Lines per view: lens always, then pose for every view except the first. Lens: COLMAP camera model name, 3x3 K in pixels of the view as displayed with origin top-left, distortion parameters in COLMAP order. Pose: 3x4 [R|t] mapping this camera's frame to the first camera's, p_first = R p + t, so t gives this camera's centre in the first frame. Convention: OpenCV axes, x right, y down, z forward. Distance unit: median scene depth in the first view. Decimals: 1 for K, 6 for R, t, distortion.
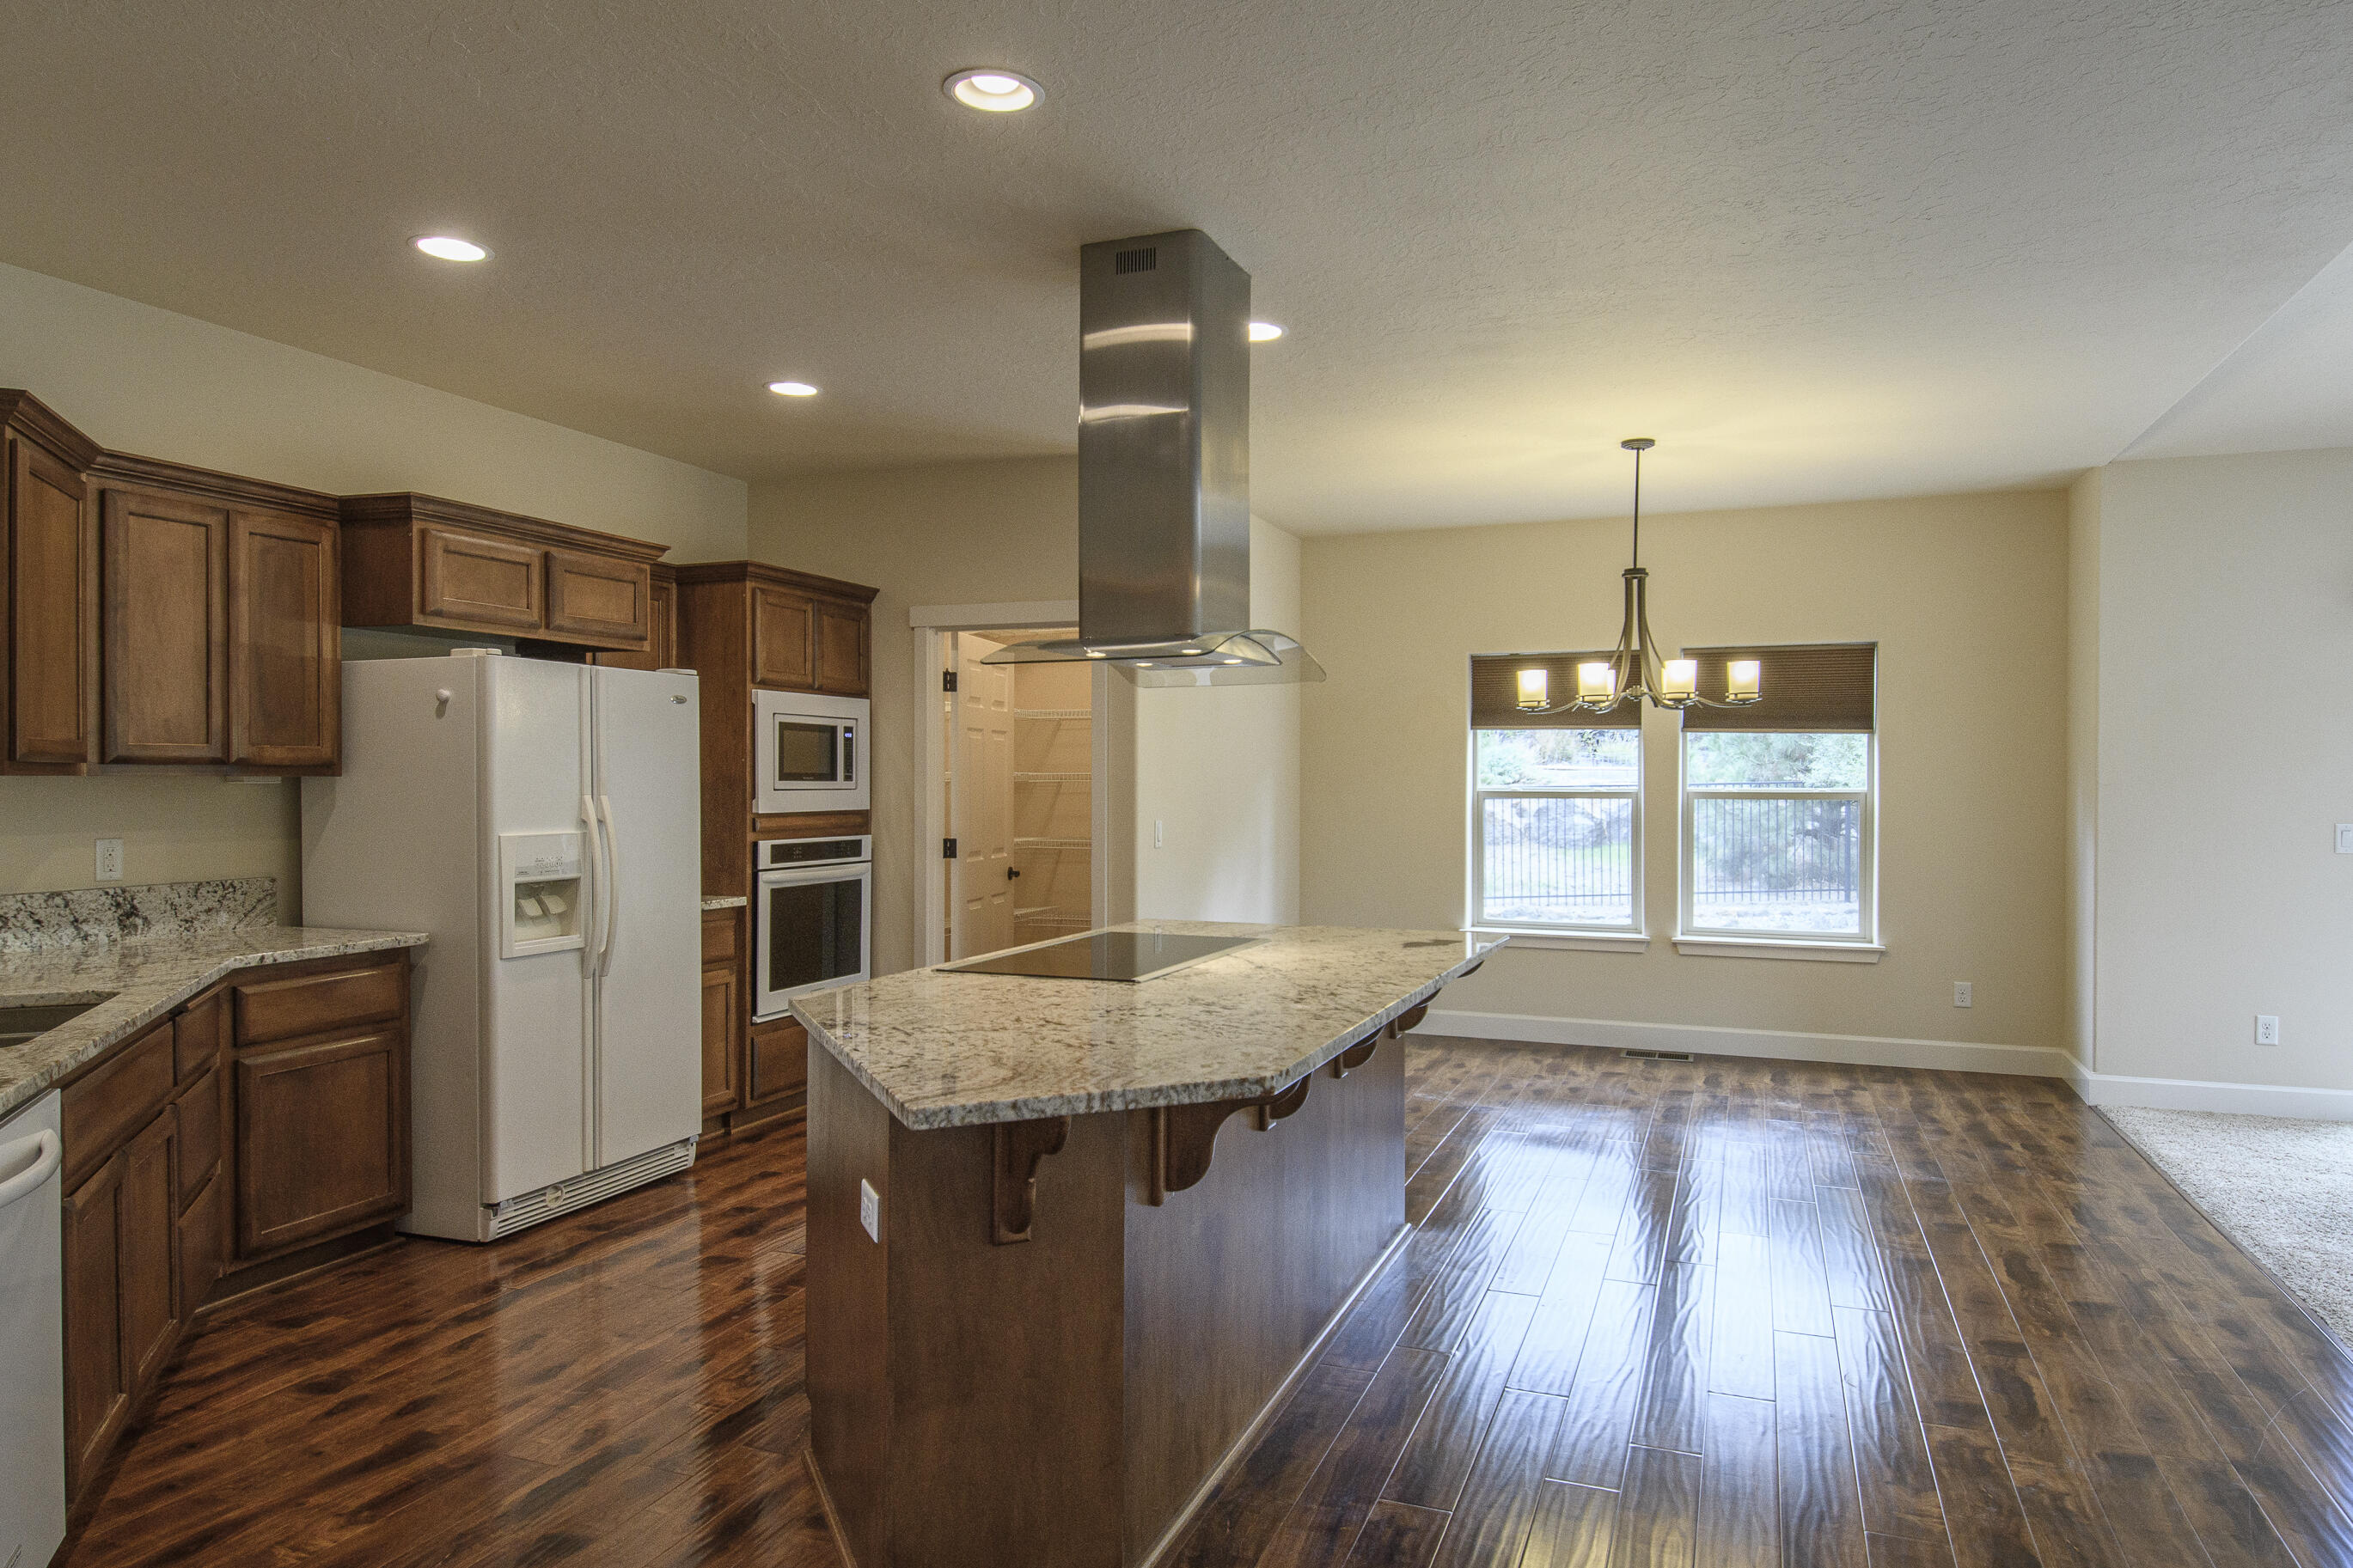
lens RADIAL K [[1443.4, 0, 1204.2], [0, 1443.4, 783.2], [0, 0, 1]] dist [0.037791, -0.035736]
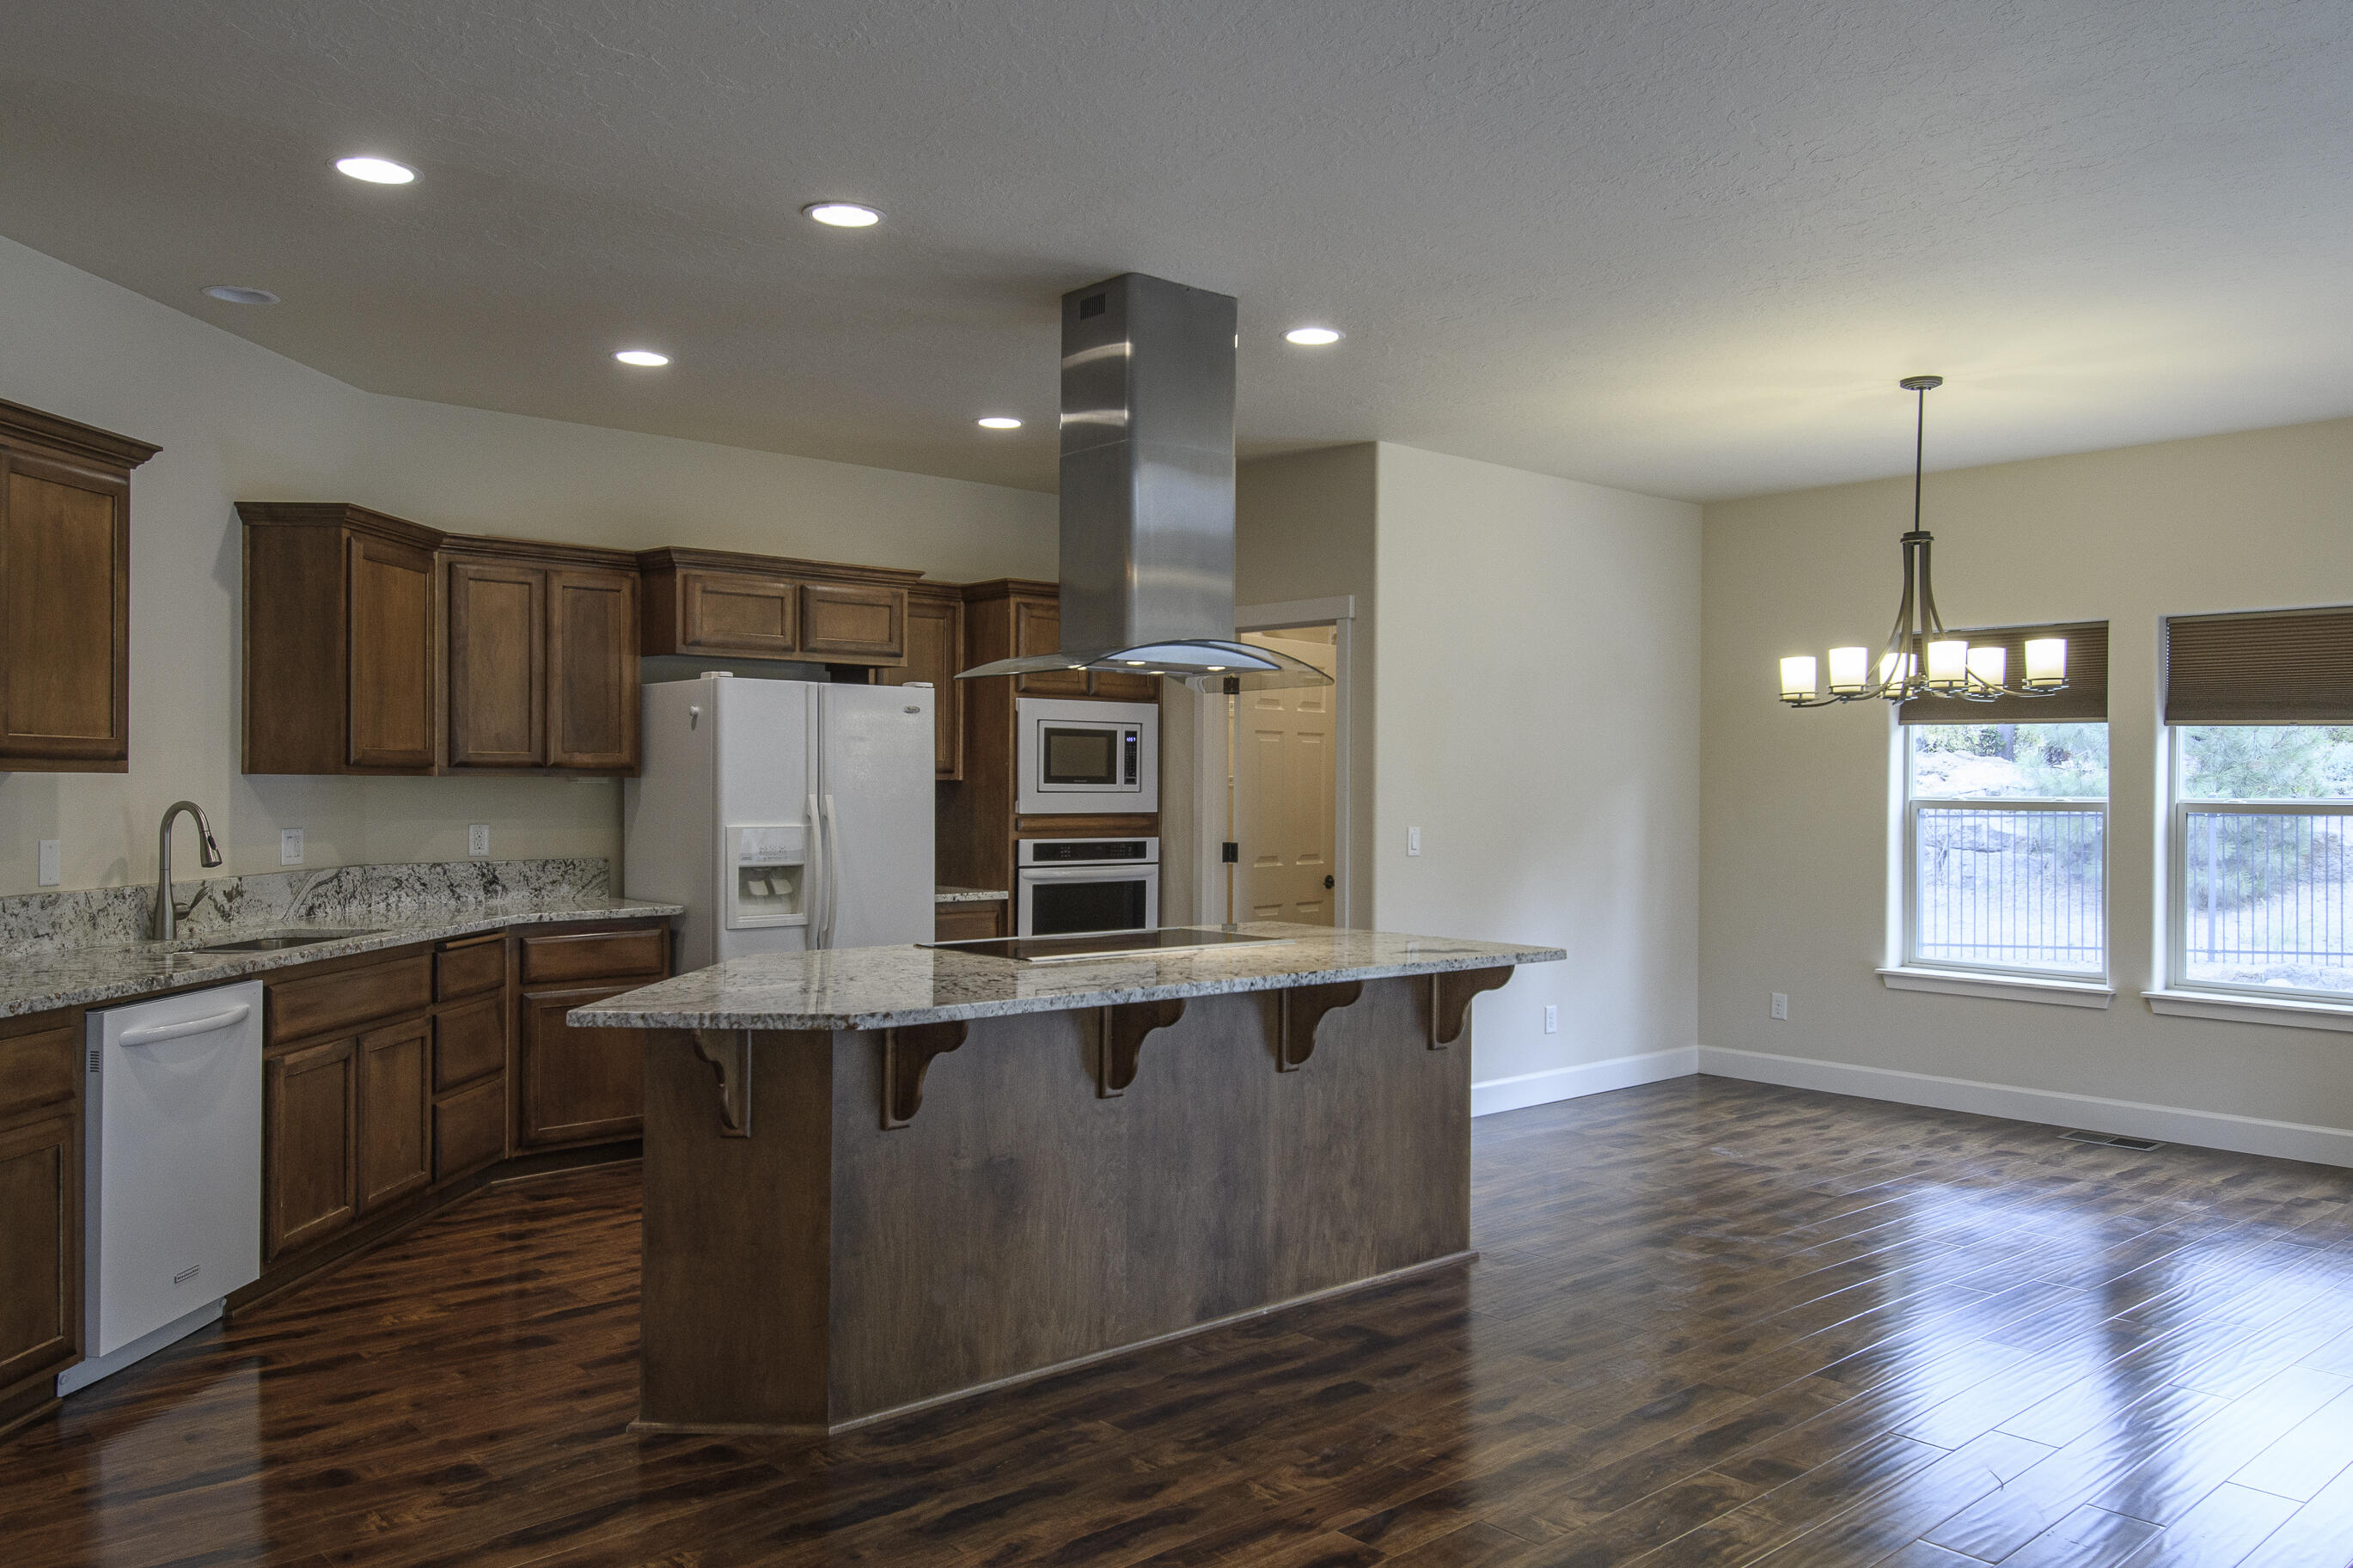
lens RADIAL K [[1739.6, 0, 1209.1], [0, 1739.6, 787.3], [0, 0, 1]] dist [0.047967, -0.004098]
pose [[0.892922, 0.004416, -0.450190, 0.482374], [-0.005467, 0.999985, -0.001033, 0.002393], [0.450179, 0.003383, 0.892932, -0.103537]]
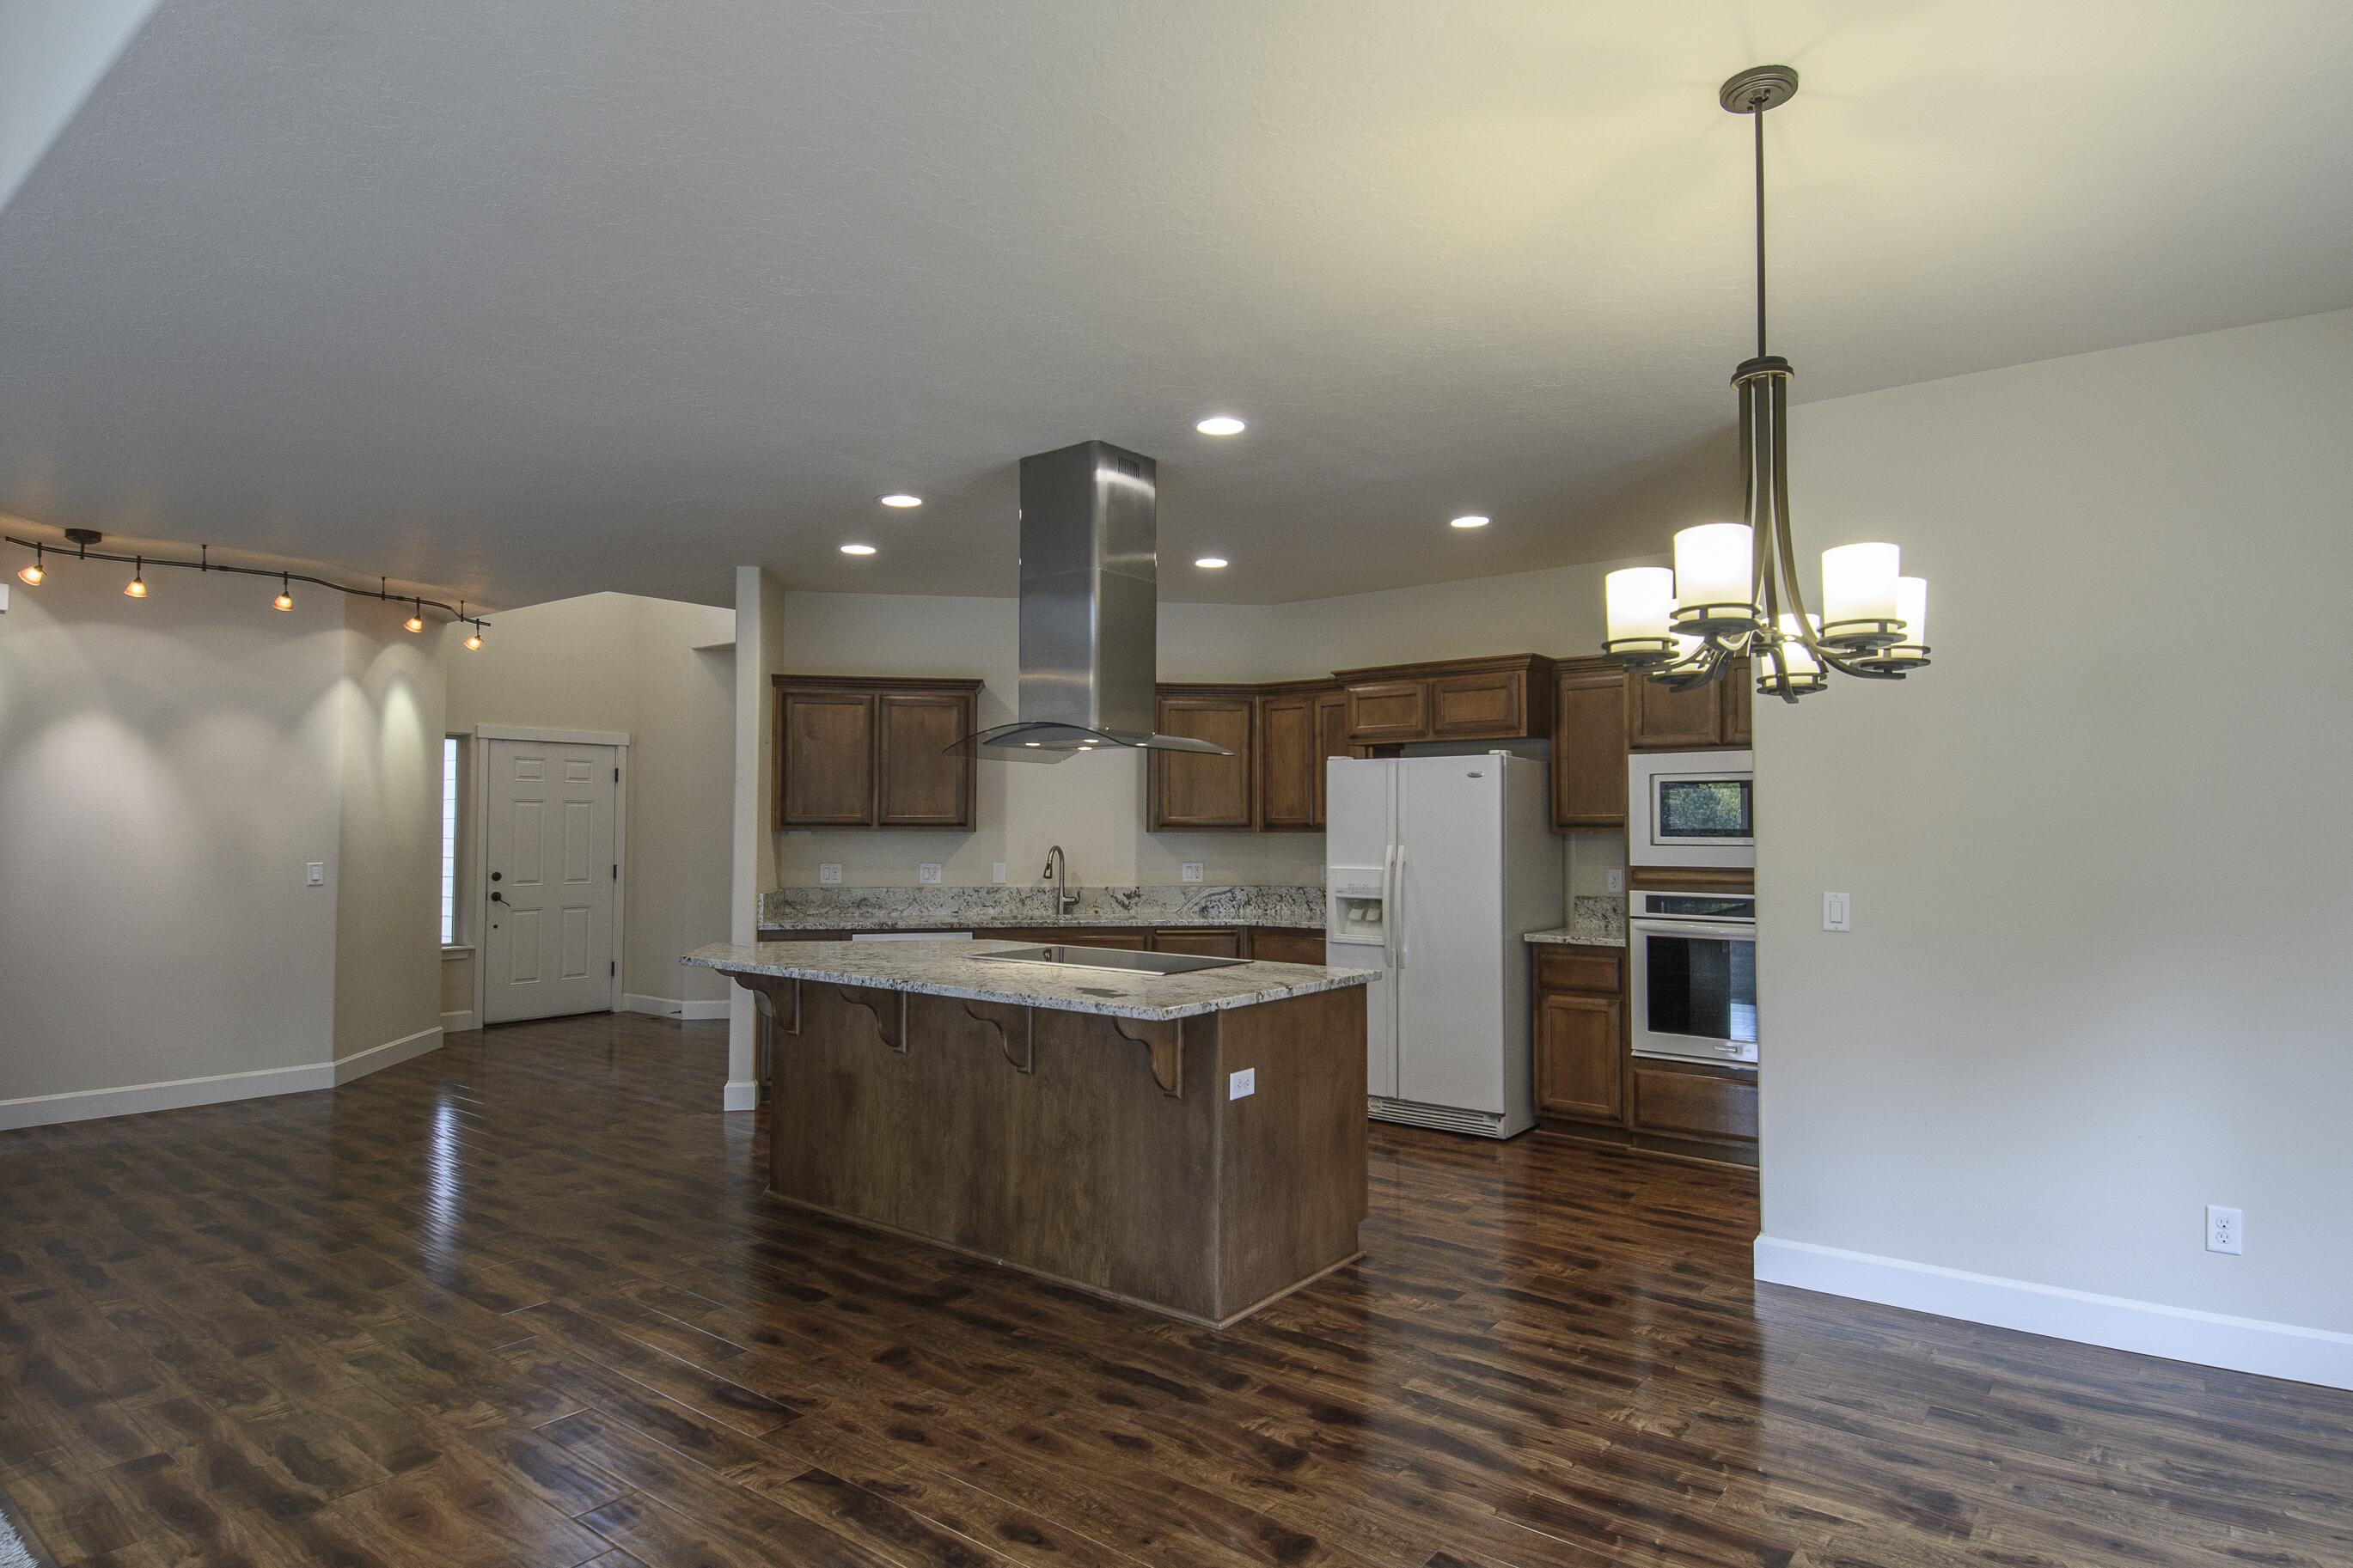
lens RADIAL K [[1281.5, 0, 1197.3], [0, 1281.5, 789.9], [0, 0, 1]] dist [0.054733, -0.059952]
pose [[-0.284703, -0.034645, -0.957990, 0.899861], [-0.004384, 0.999383, -0.034839, -0.001593], [0.958606, -0.005719, -0.284679, 1.173601]]
